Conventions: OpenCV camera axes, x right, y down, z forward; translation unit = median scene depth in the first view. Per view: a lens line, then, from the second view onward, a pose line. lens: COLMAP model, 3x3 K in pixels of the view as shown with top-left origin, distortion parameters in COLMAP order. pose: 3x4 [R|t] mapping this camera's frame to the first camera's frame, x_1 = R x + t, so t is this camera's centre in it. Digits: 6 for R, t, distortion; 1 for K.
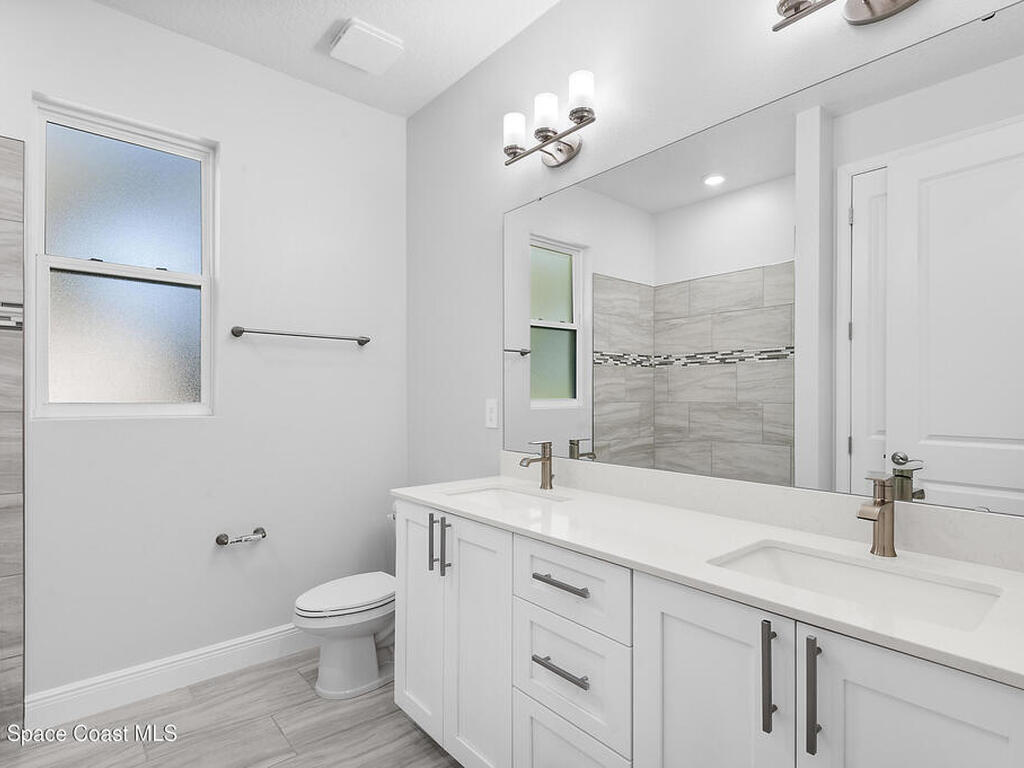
lens RADIAL K [[528.5, 0, 511.9], [0, 528.5, 401.9], [0, 0, 1]] dist [0.038914, -0.022969]
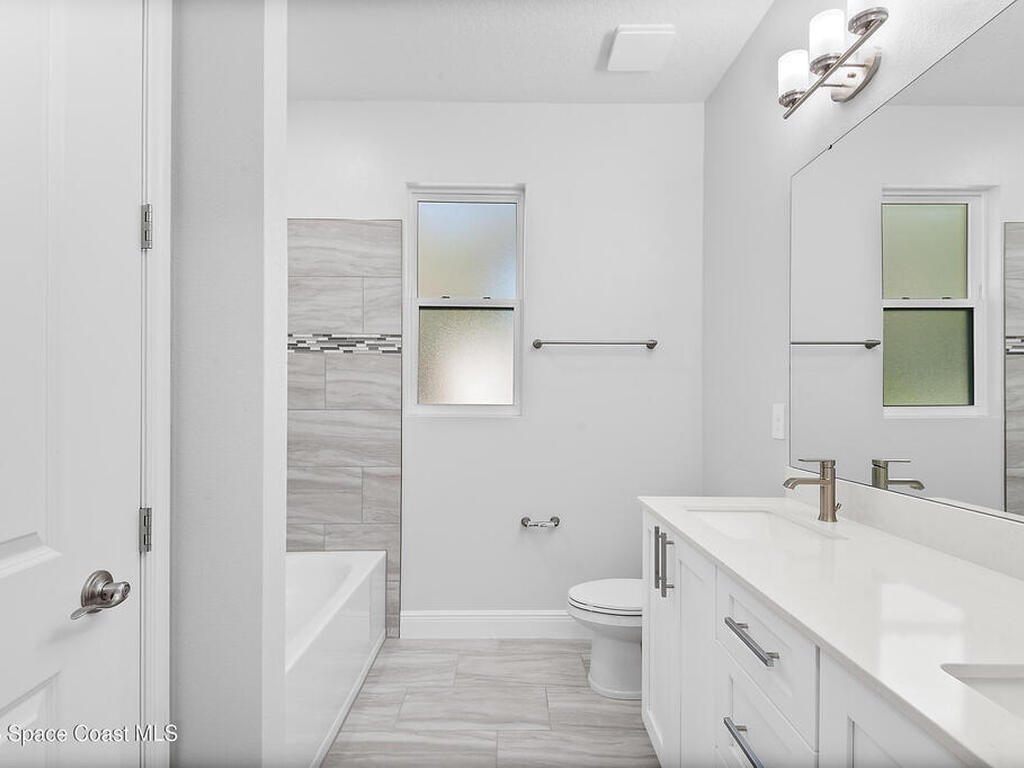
lens RADIAL K [[528.5, 0, 509.0], [0, 528.5, 402.9], [0, 0, 1]] dist [0.038914, -0.022969]
pose [[0.763383, 0.007471, -0.645903, 0.198941], [-0.012027, 0.999924, -0.002648, 0.000133], [0.645834, 0.009790, 0.763415, 0.099274]]
